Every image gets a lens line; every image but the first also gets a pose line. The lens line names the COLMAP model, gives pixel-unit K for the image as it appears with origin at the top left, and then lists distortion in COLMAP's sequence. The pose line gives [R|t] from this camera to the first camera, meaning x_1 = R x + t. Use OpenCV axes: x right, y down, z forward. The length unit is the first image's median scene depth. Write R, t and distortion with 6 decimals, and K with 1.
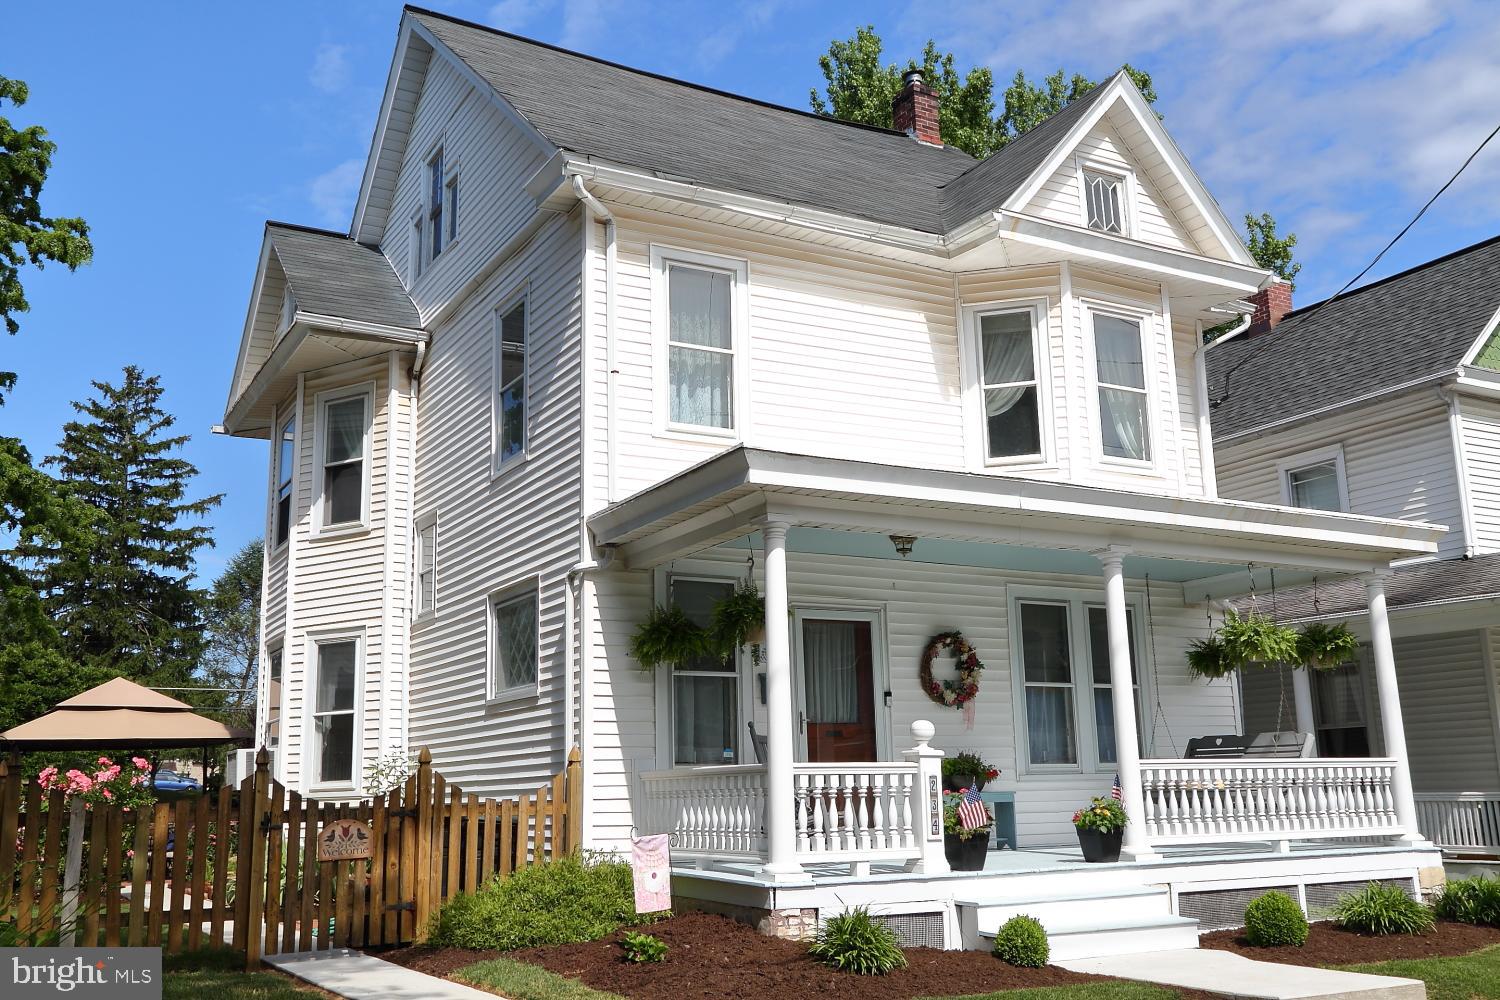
lens RADIAL K [[1414.8, 0, 750.0], [0, 1414.8, 500.0], [0, 0, 1]] dist [-0.009533, 0.024338]
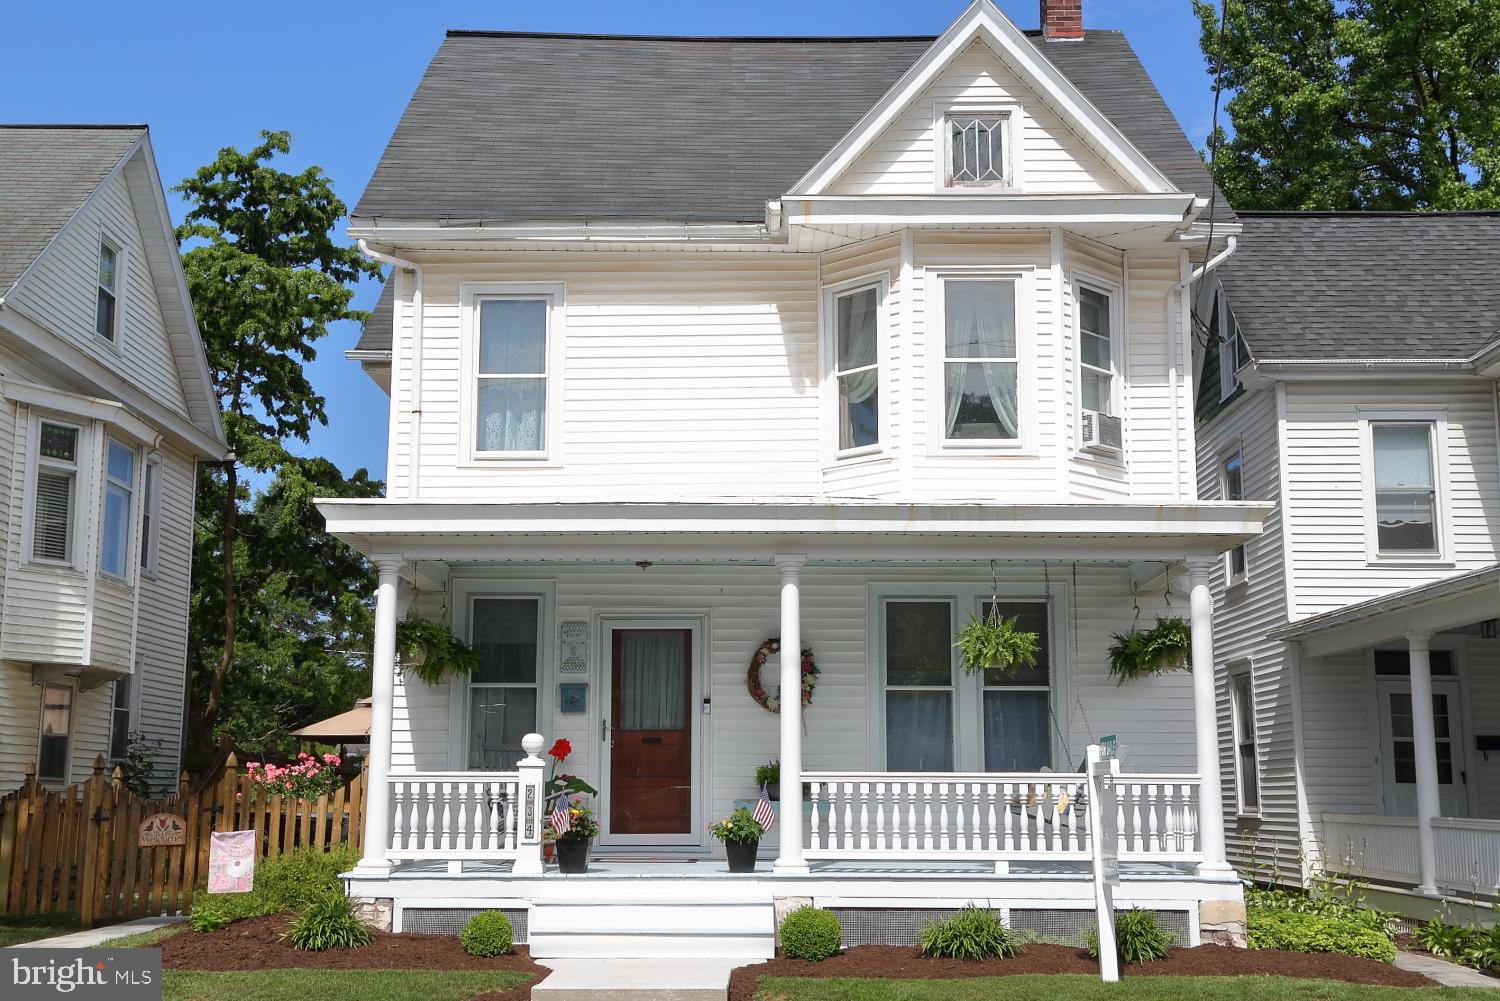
lens RADIAL K [[1840.7, 0, 750.0], [0, 1840.7, 500.5], [0, 0, 1]] dist [0.082479, -0.004170]
pose [[0.867819, -0.057488, -0.493543, 0.768989], [0.082389, 0.996183, 0.028832, -0.039076], [0.490002, -0.065684, 0.869243, -0.108420]]
